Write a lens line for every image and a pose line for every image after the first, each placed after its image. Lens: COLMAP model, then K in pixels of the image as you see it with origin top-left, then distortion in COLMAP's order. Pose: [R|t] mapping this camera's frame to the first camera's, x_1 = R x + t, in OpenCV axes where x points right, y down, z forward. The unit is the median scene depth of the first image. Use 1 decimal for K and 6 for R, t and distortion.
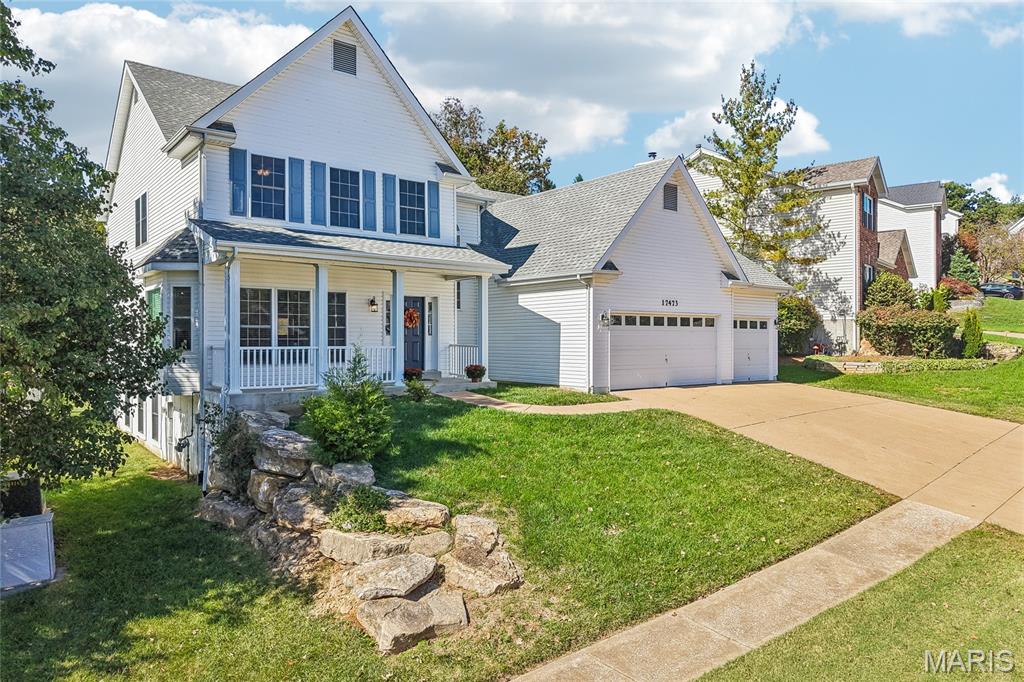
lens RADIAL K [[682.9, 0, 511.3], [0, 682.9, 339.9], [0, 0, 1]] dist [0.011882, -0.005909]
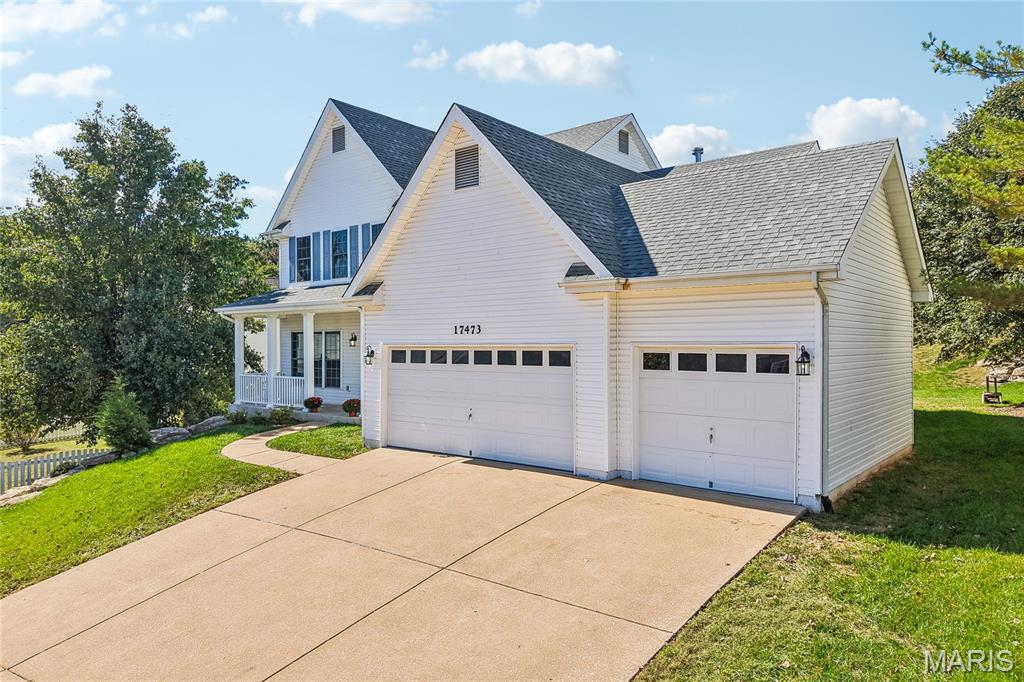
lens RADIAL K [[682.9, 0, 512.1], [0, 682.9, 342.9], [0, 0, 1]] dist [0.011882, -0.005909]
pose [[0.211509, -0.004126, -0.977367, 0.919998], [-0.005587, 0.999970, -0.005430, -0.039528], [0.977360, 0.006609, 0.211480, 0.946031]]
